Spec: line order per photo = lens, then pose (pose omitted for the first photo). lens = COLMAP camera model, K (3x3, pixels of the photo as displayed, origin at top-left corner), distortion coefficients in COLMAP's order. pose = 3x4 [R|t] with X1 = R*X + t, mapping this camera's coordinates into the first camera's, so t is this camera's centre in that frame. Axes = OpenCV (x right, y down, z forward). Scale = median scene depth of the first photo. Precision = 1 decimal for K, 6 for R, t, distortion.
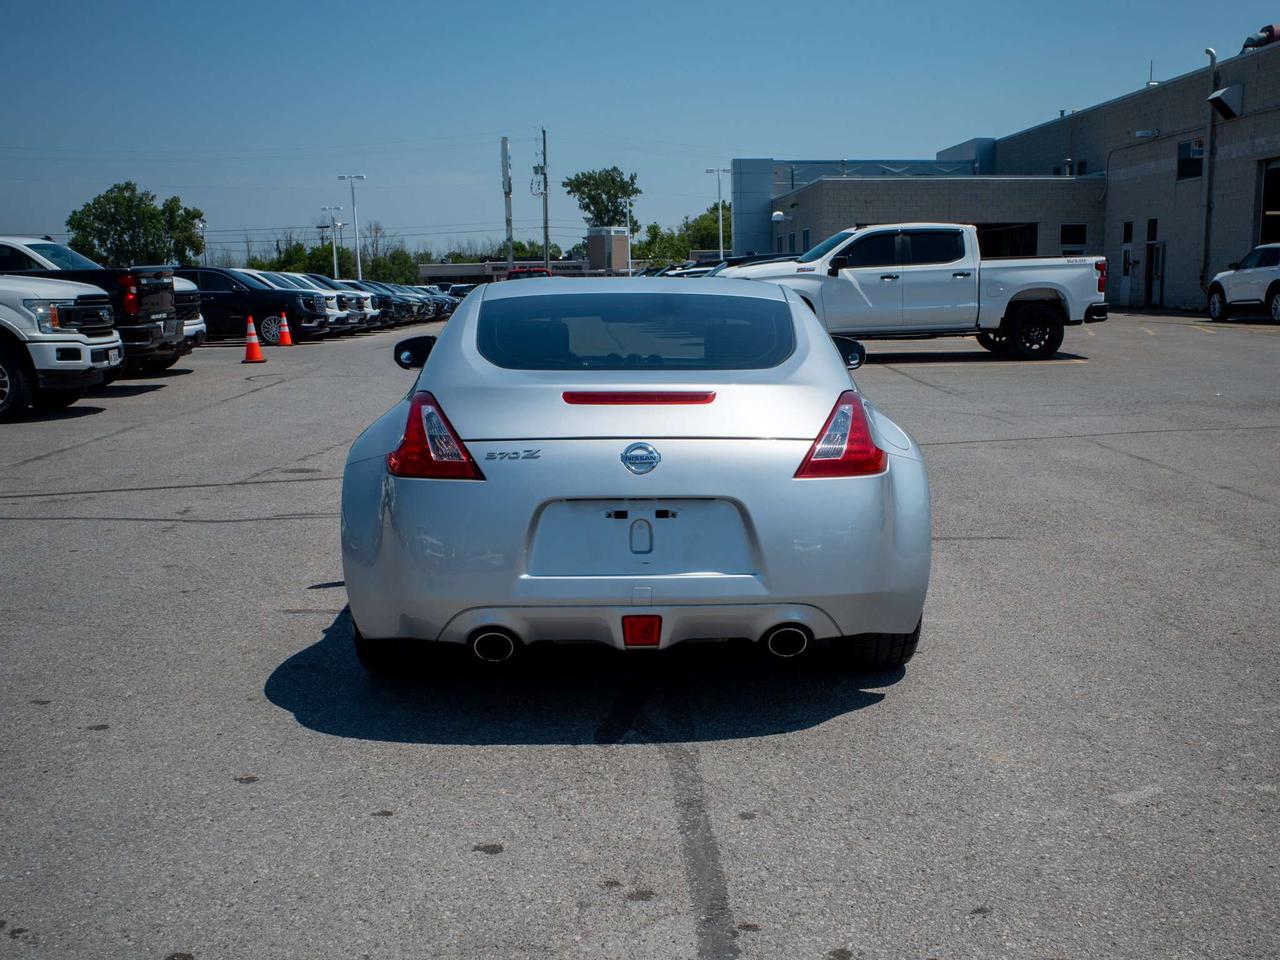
lens RADIAL K [[1413.1, 0, 715.9], [0, 1413.1, 621.1], [0, 0, 1]] dist [-0.068875, 0.074779]
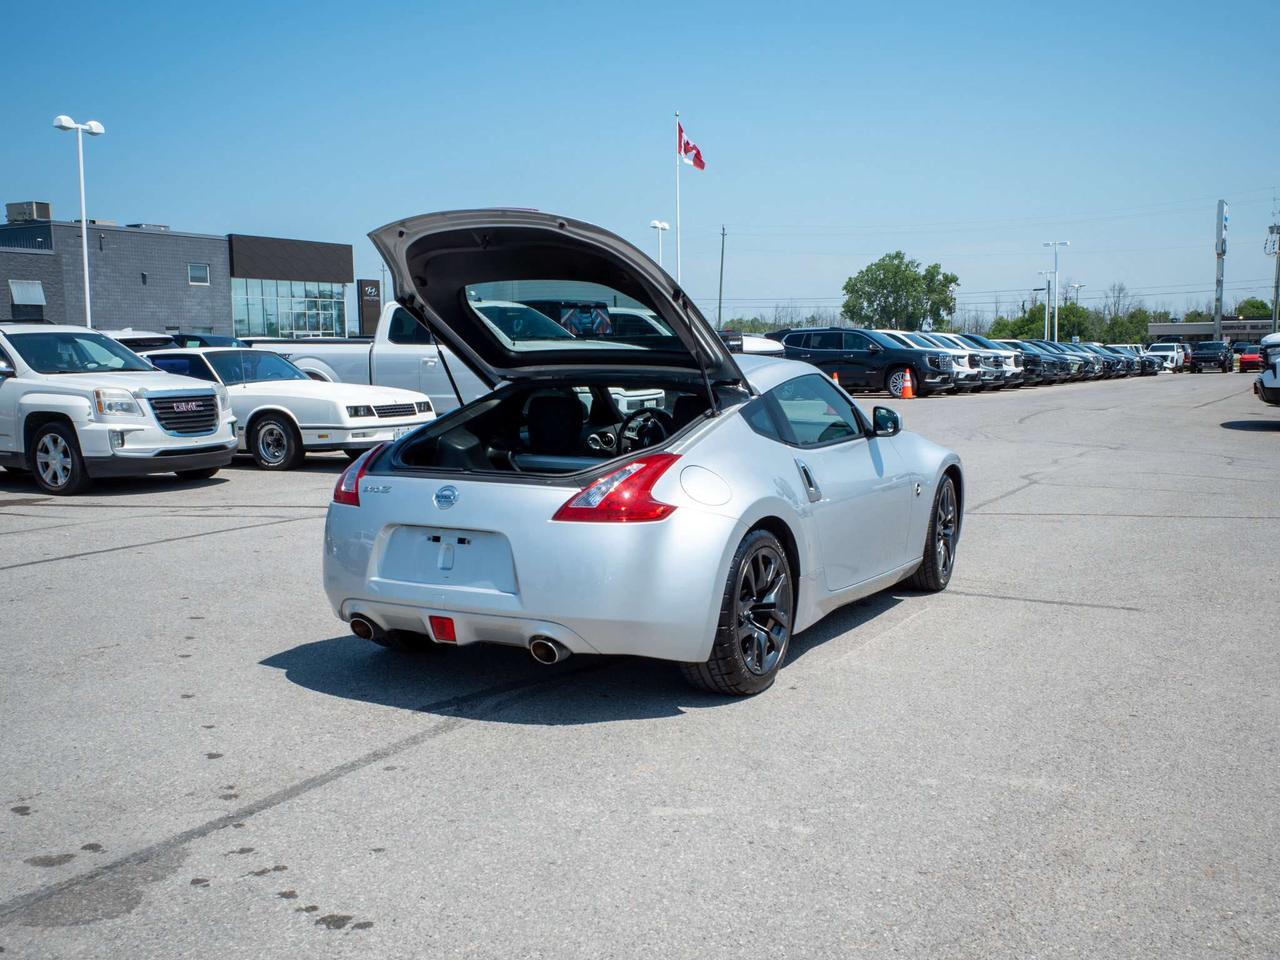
lens RADIAL K [[1341.1, 0, 669.3], [0, 1341.1, 565.1], [0, 0, 1]] dist [-0.056948, 0.033852]
pose [[0.852207, 0.082811, -0.516610, 0.317728], [-0.118560, 0.992275, -0.036520, -0.012943], [0.509595, 0.092372, 0.855442, 0.017784]]
